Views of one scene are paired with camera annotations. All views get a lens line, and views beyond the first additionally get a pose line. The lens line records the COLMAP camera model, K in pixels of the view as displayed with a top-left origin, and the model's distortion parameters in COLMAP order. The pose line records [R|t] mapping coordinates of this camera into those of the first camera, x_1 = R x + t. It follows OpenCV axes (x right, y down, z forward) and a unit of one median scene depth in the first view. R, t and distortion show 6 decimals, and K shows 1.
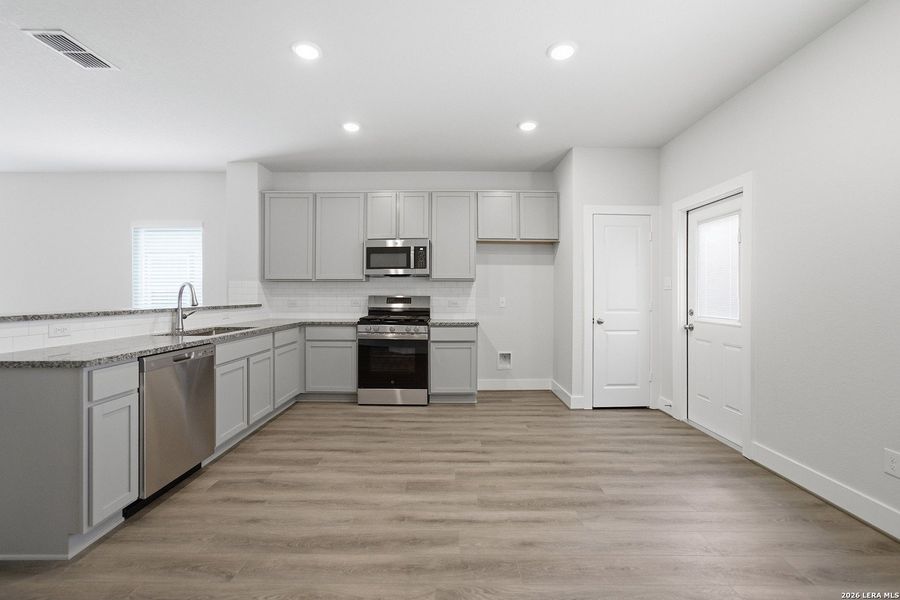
lens RADIAL K [[383.7, 0, 451.3], [0, 383.7, 295.3], [0, 0, 1]] dist [-0.020599, 0.008481]
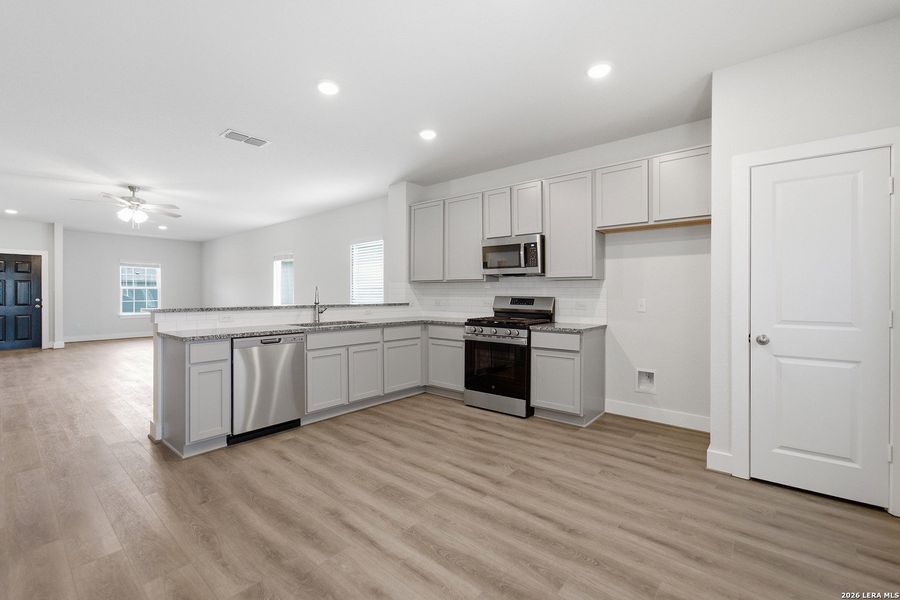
lens RADIAL K [[383.7, 0, 452.7], [0, 383.7, 299.0], [0, 0, 1]] dist [-0.020599, 0.008481]
pose [[0.765750, 0.008233, -0.643086, 0.452137], [-0.000638, 0.999927, 0.012041, -0.004643], [0.643138, -0.008810, 0.765699, 0.243844]]
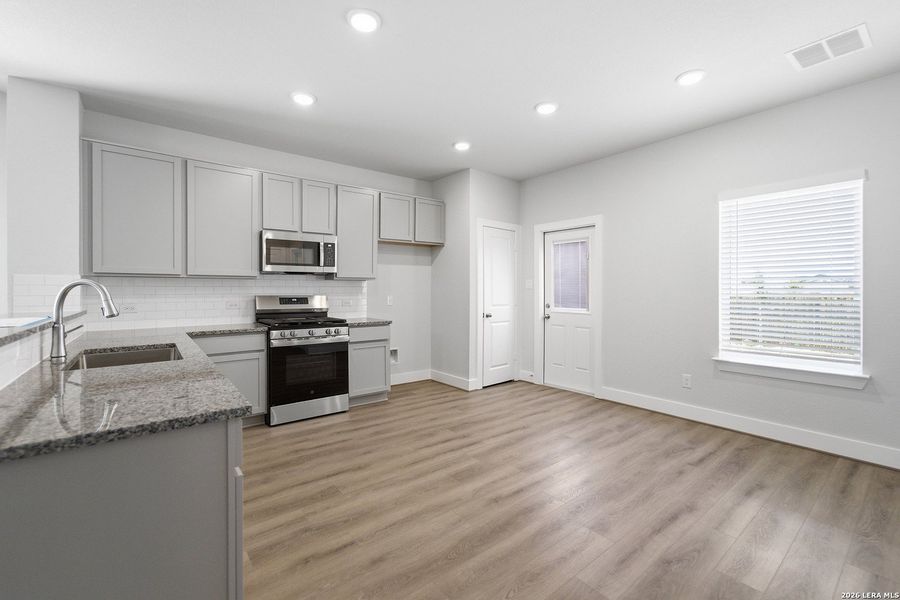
lens RADIAL K [[383.7, 0, 449.5], [0, 383.7, 292.3], [0, 0, 1]] dist [-0.020599, 0.008481]
pose [[0.784275, -0.004986, 0.620393, -0.531262], [0.002076, 0.999983, 0.005412, -0.013545], [-0.620410, -0.002956, 0.784272, 0.126176]]
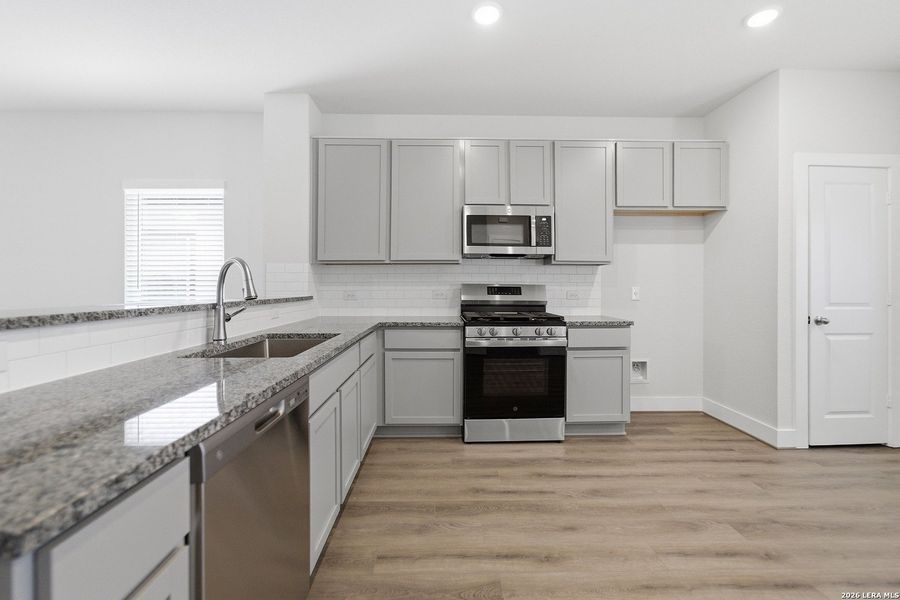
lens RADIAL K [[383.7, 0, 448.1], [0, 383.7, 285.9], [0, 0, 1]] dist [-0.020599, 0.008481]
pose [[0.999896, -0.000028, 0.014433, -0.333000], [0.000064, 0.999997, -0.002430, 0.007767], [-0.014432, 0.002430, 0.999893, 0.367173]]
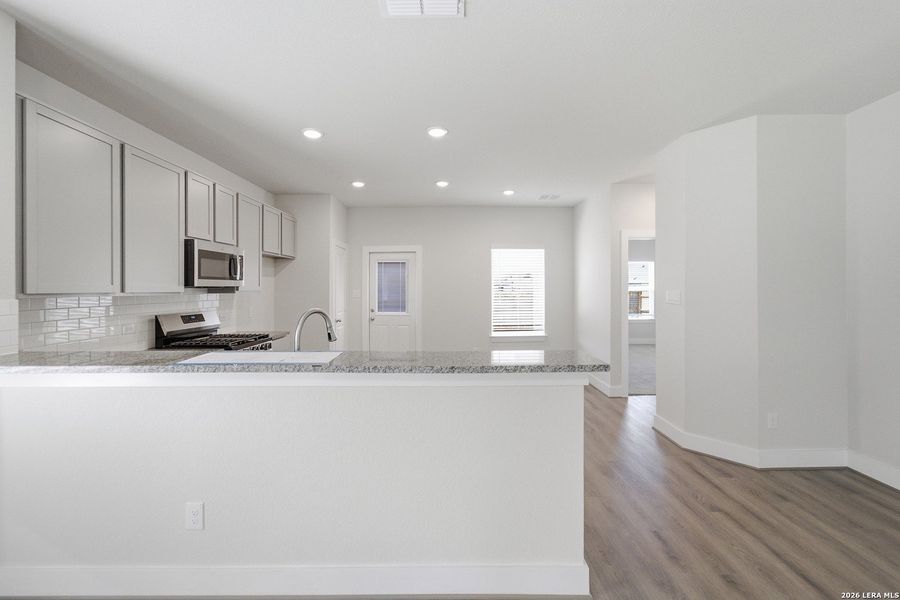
lens RADIAL K [[383.7, 0, 454.6], [0, 383.7, 288.1], [0, 0, 1]] dist [-0.020599, 0.008481]
pose [[-0.001098, 0.001550, 0.999998, -1.194449], [0.005105, 0.999986, -0.001544, -0.058472], [-0.999986, 0.005103, -0.001106, 0.644532]]
